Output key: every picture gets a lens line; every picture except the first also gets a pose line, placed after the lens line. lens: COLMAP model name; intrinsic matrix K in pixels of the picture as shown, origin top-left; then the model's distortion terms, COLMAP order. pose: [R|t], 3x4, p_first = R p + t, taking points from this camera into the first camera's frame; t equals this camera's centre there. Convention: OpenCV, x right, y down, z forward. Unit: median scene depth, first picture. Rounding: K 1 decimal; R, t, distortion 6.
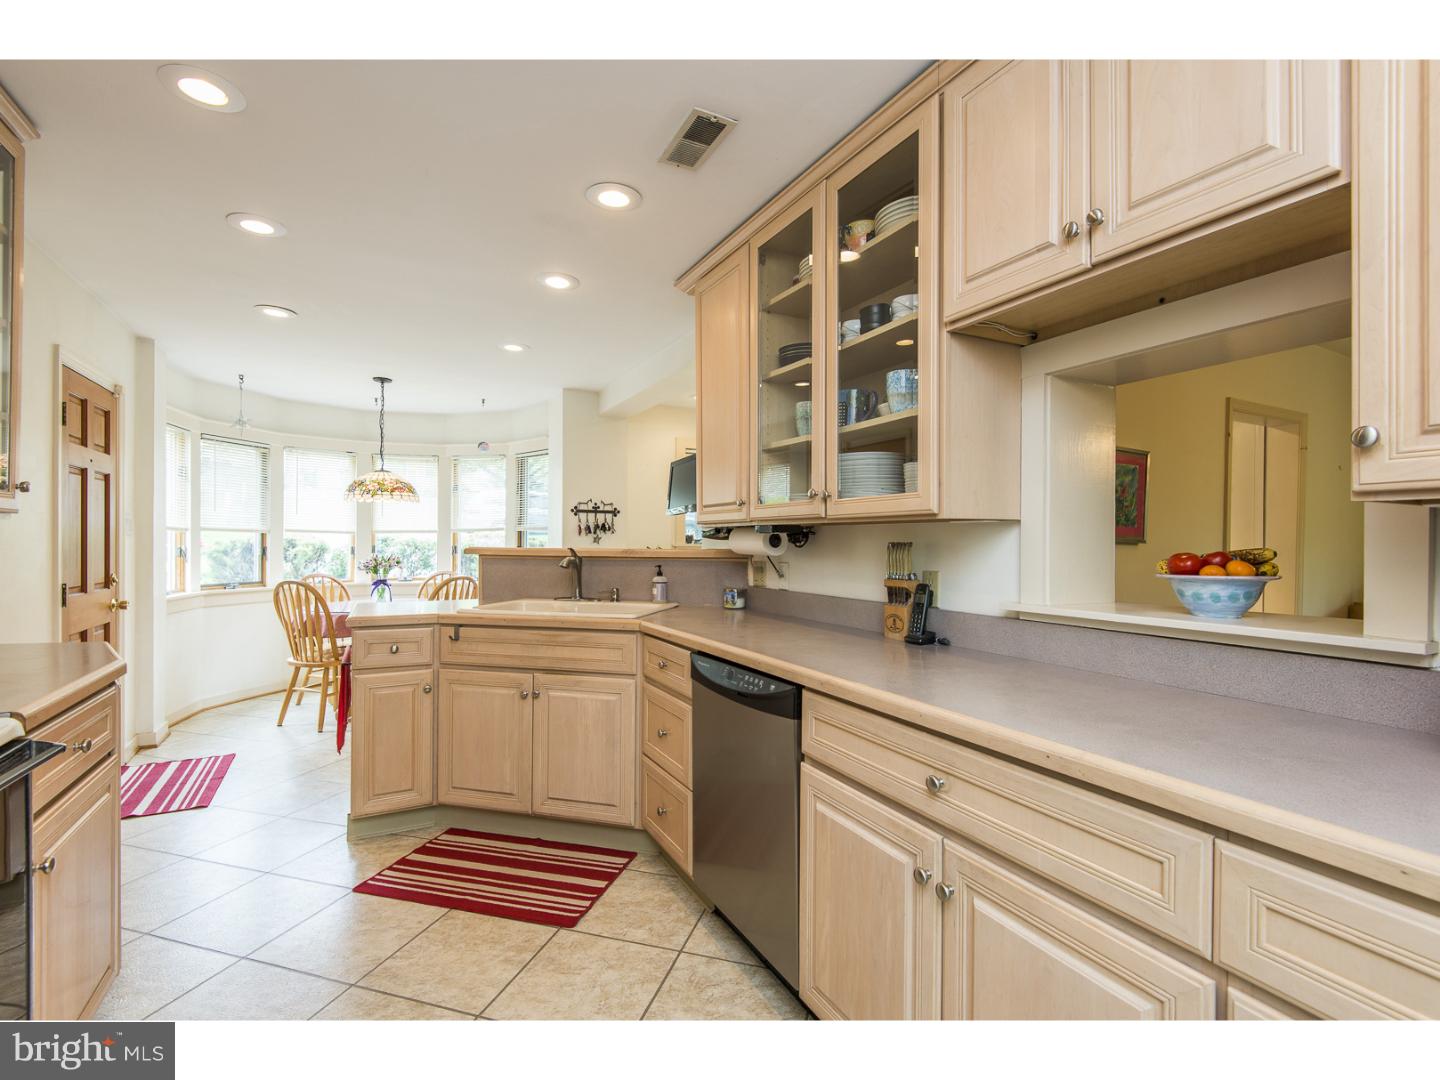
lens RADIAL K [[653.9, 0, 739.3], [0, 653.9, 541.4], [0, 0, 1]] dist [0.017921, -0.010276]
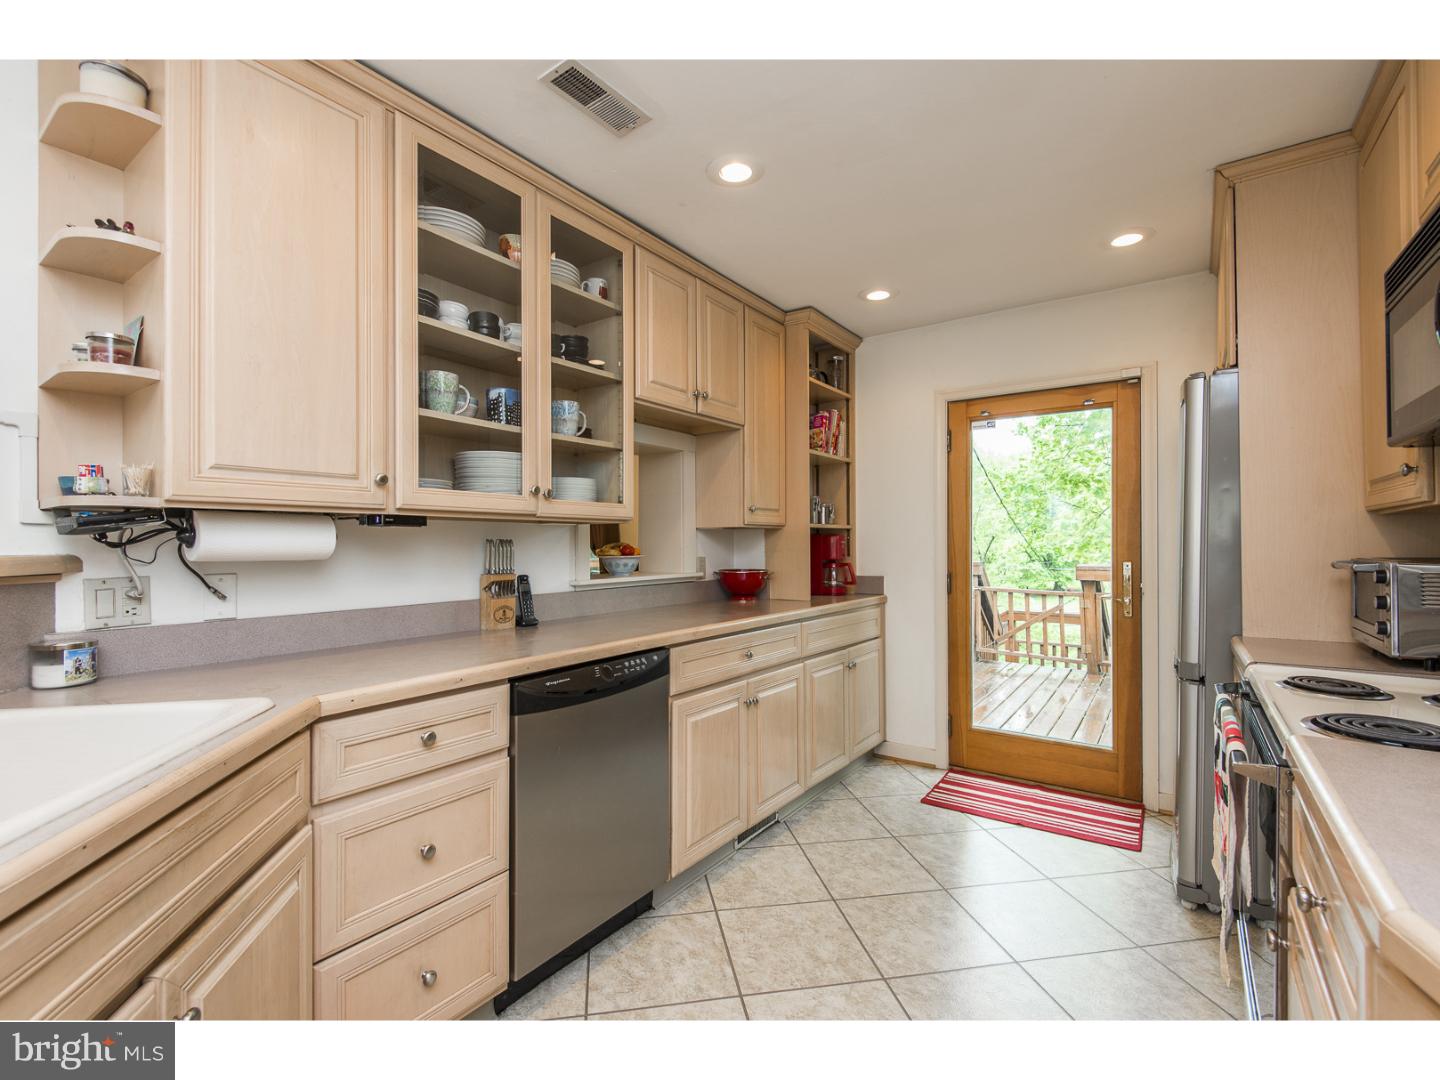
lens RADIAL K [[653.9, 0, 712.4], [0, 653.9, 539.1], [0, 0, 1]] dist [0.017921, -0.010276]
pose [[-0.422034, 0.003291, 0.906574, -0.594592], [0.001759, 0.999995, -0.002811, 0.002966], [-0.906578, 0.000408, -0.422038, 0.766026]]
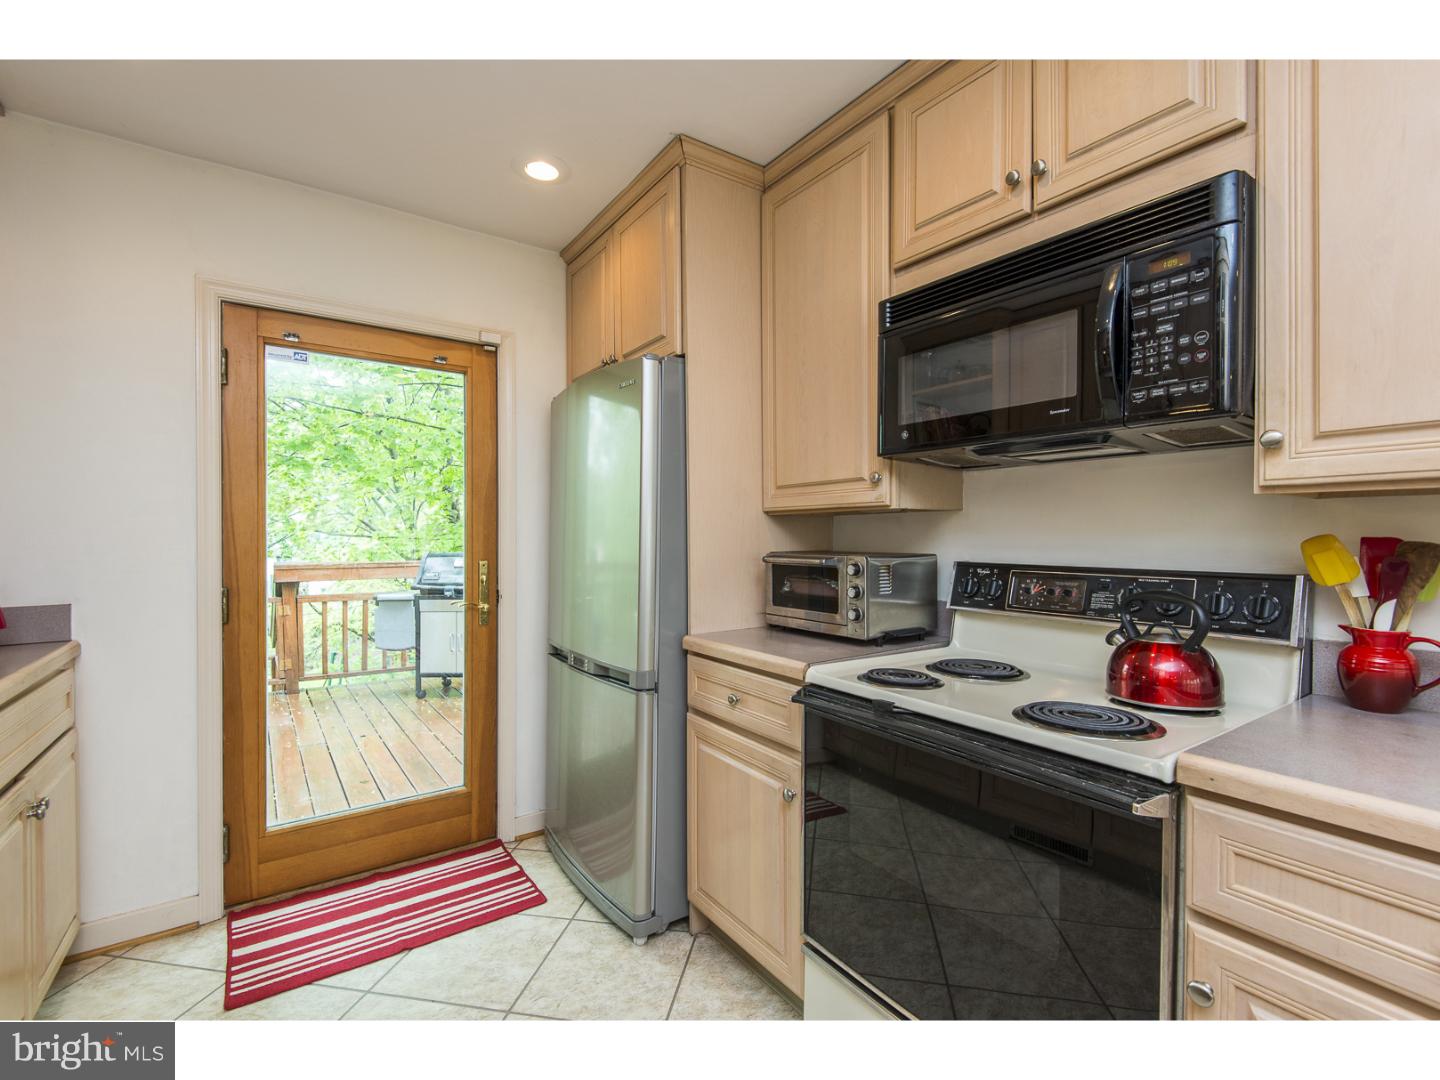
lens RADIAL K [[653.9, 0, 720.7], [0, 653.9, 543.7], [0, 0, 1]] dist [0.017921, -0.010276]
pose [[-0.995084, -0.003337, -0.098983, -0.190299], [-0.004415, 0.999933, 0.010671, 0.003234], [0.098941, 0.011056, -0.995032, 0.645785]]
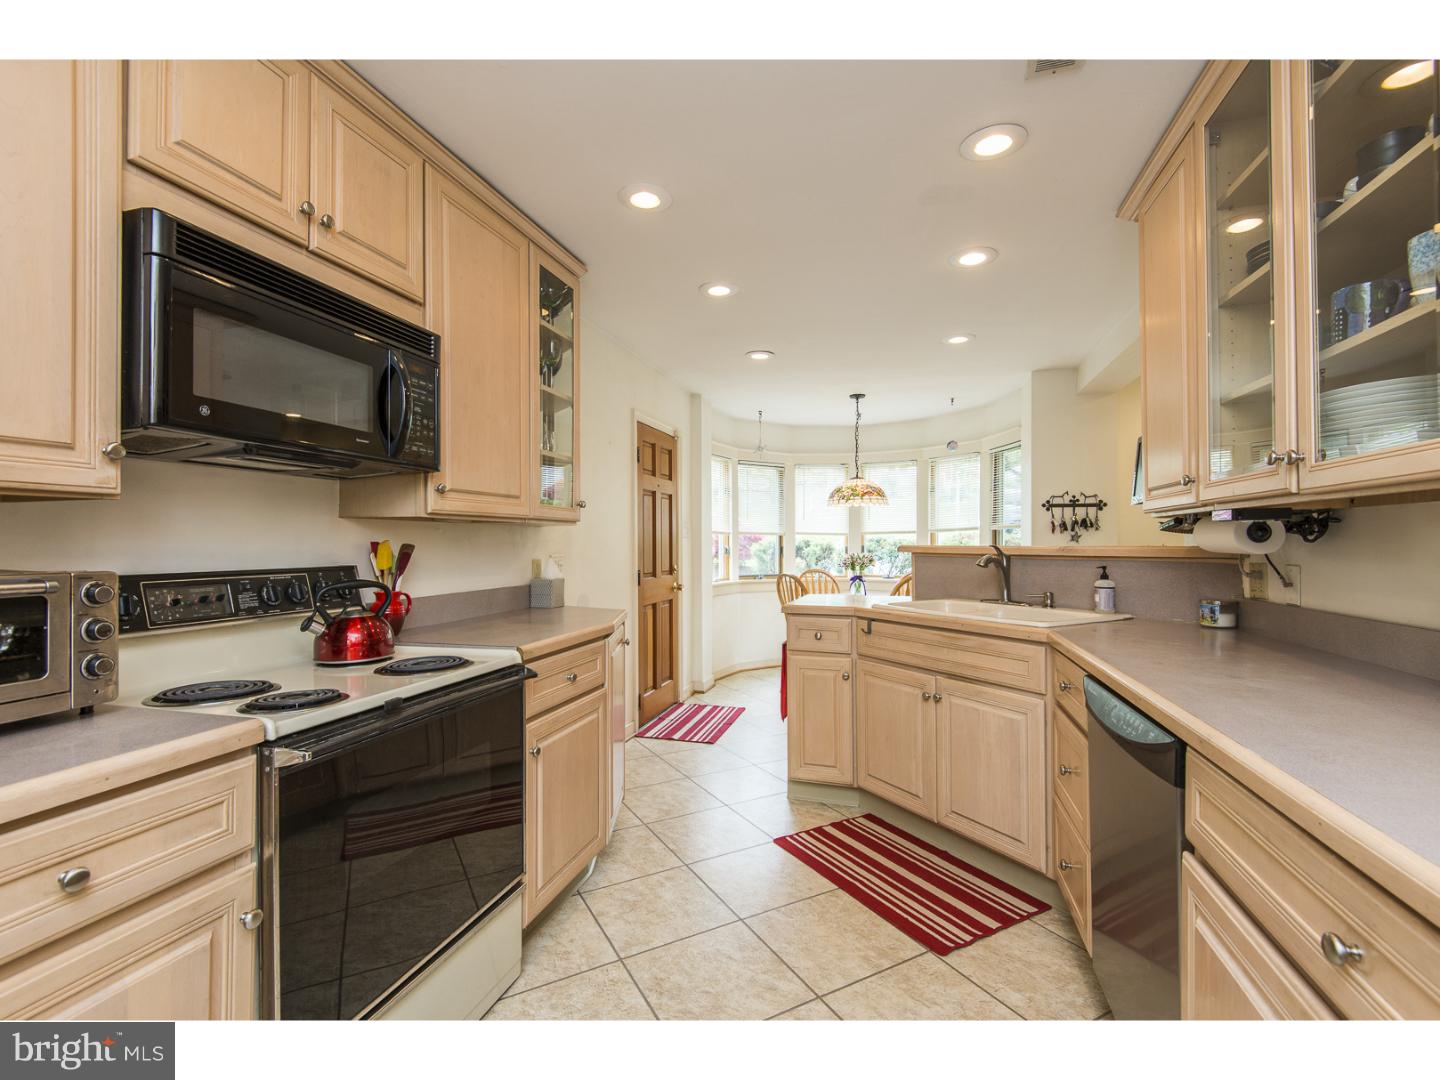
lens RADIAL K [[653.9, 0, 717.1], [0, 653.9, 540.3], [0, 0, 1]] dist [0.017921, -0.010276]
pose [[0.706337, -0.008714, -0.707822, 0.121480], [0.005932, 0.999962, -0.006391, 0.007022], [0.707851, 0.000315, 0.706362, 0.086040]]
